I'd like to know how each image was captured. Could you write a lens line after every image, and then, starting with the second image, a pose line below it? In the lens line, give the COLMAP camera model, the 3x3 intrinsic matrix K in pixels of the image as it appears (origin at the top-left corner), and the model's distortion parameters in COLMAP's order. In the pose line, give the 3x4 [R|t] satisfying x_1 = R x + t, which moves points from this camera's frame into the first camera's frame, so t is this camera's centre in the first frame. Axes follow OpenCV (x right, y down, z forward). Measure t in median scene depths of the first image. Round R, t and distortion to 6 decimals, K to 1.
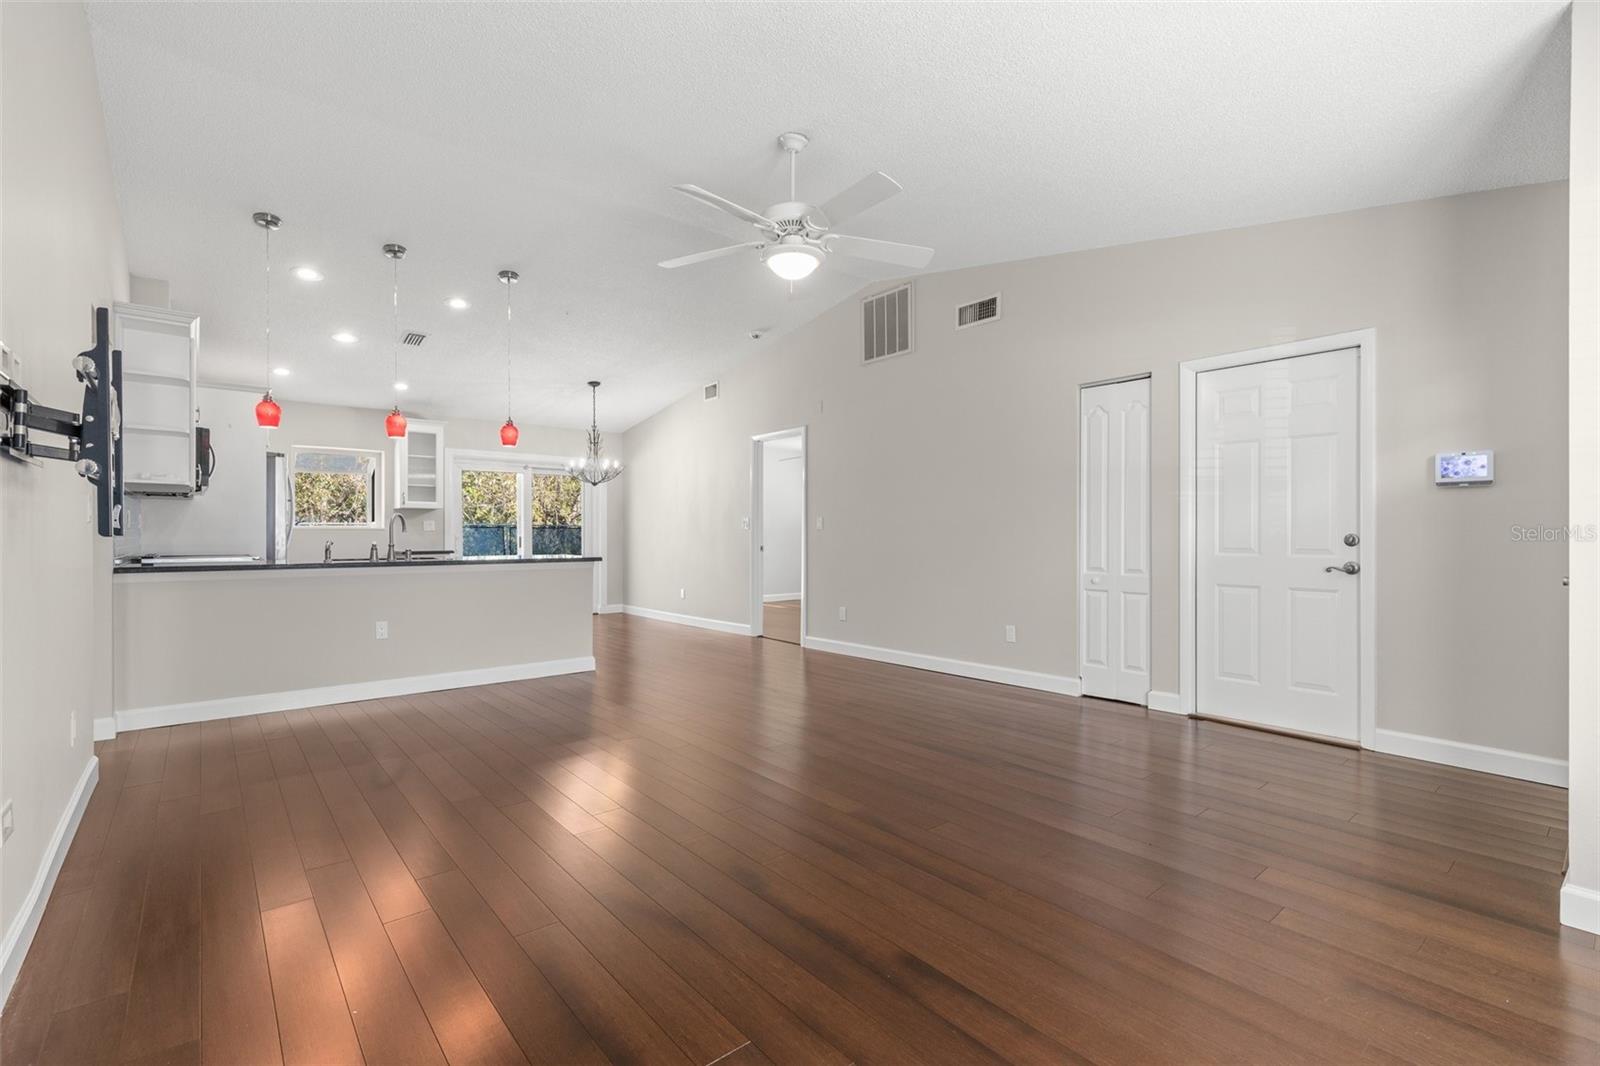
lens RADIAL K [[716.7, 0, 799.7], [0, 716.7, 531.3], [0, 0, 1]] dist [0.008113, -0.001703]
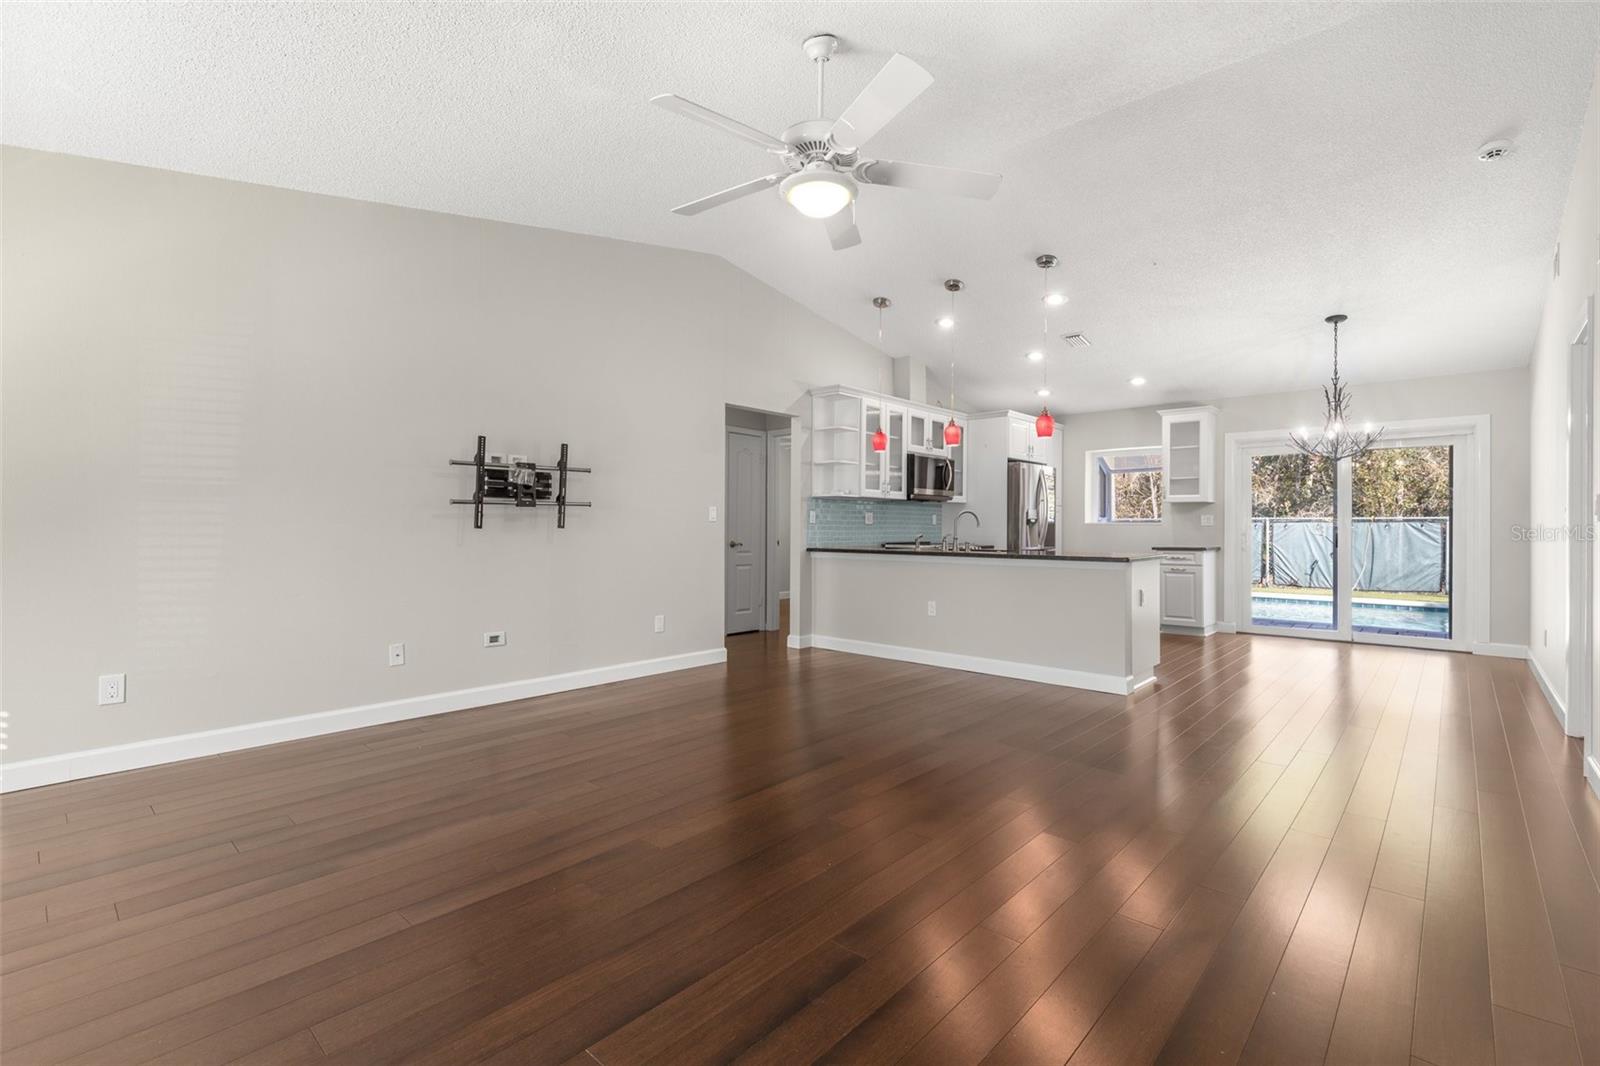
lens RADIAL K [[716.7, 0, 799.5], [0, 716.7, 525.4], [0, 0, 1]] dist [0.008113, -0.001703]
pose [[0.136947, -0.001861, -0.990577, 0.535287], [0.000666, 0.999998, -0.001787, 0.000094], [0.990578, -0.000415, 0.136948, 0.581870]]
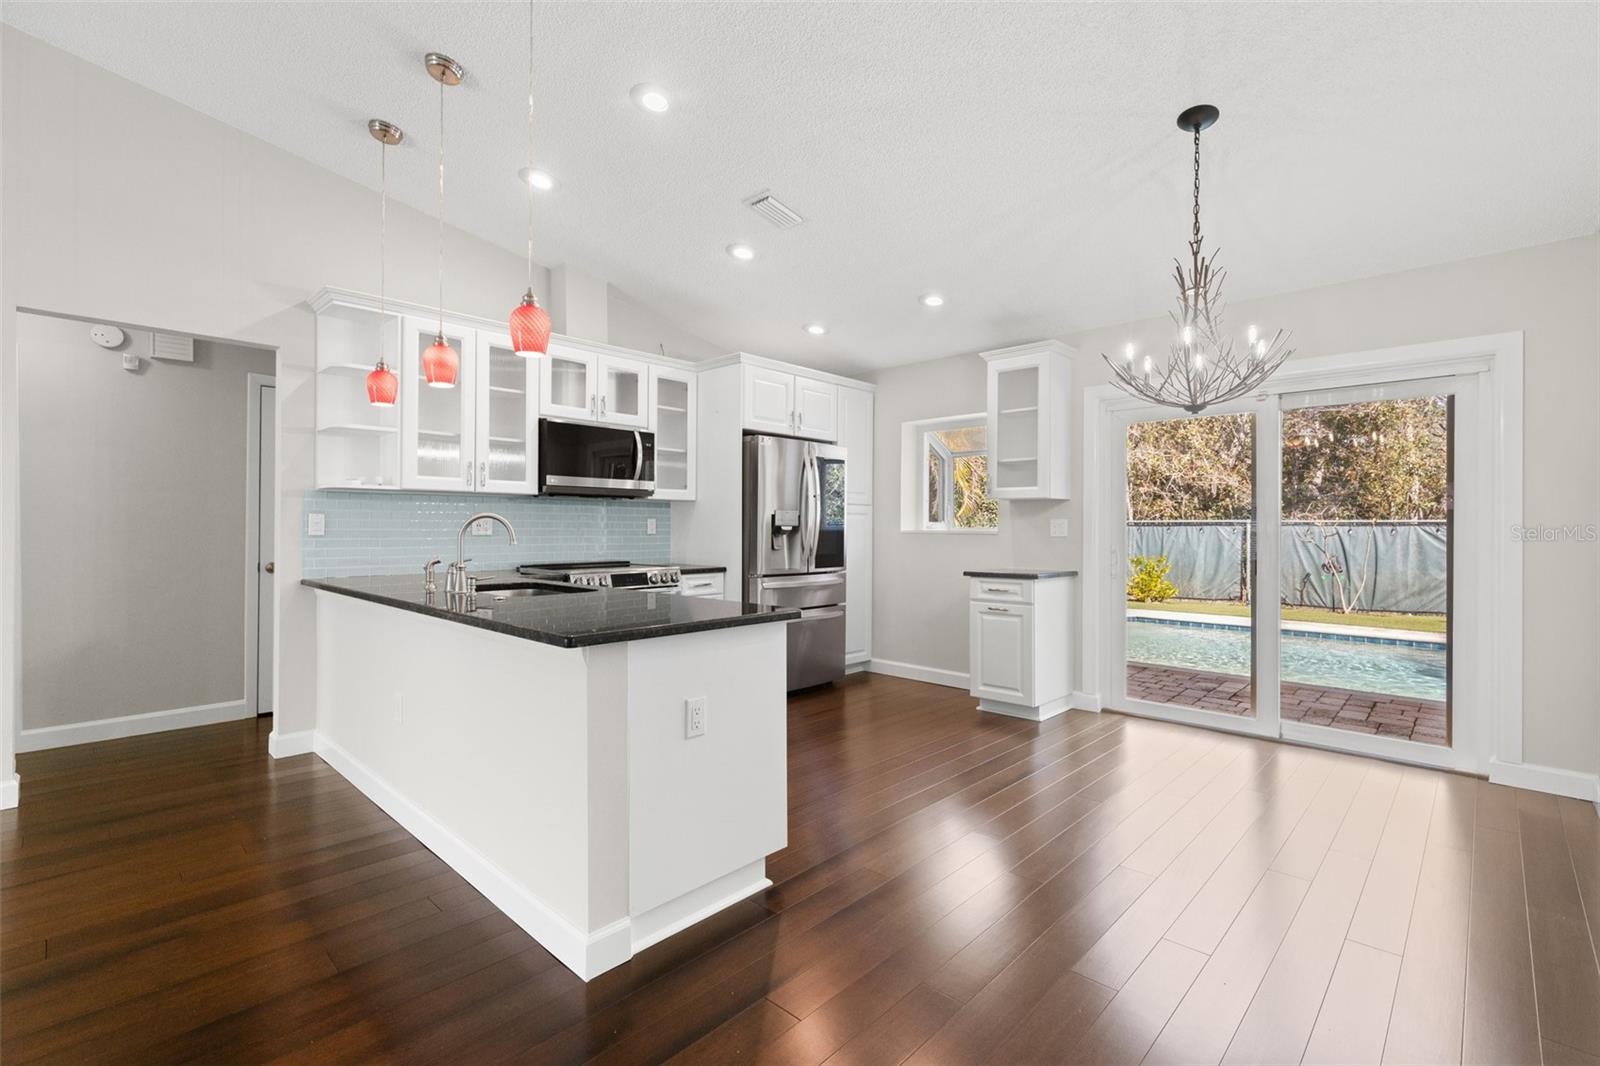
lens RADIAL K [[716.7, 0, 800.6], [0, 716.7, 526.2], [0, 0, 1]] dist [0.008113, -0.001703]
pose [[0.113336, -0.002156, -0.993554, 0.052880], [0.000784, 0.999998, -0.002080, -0.013488], [0.993556, -0.000543, 0.113337, 1.194384]]
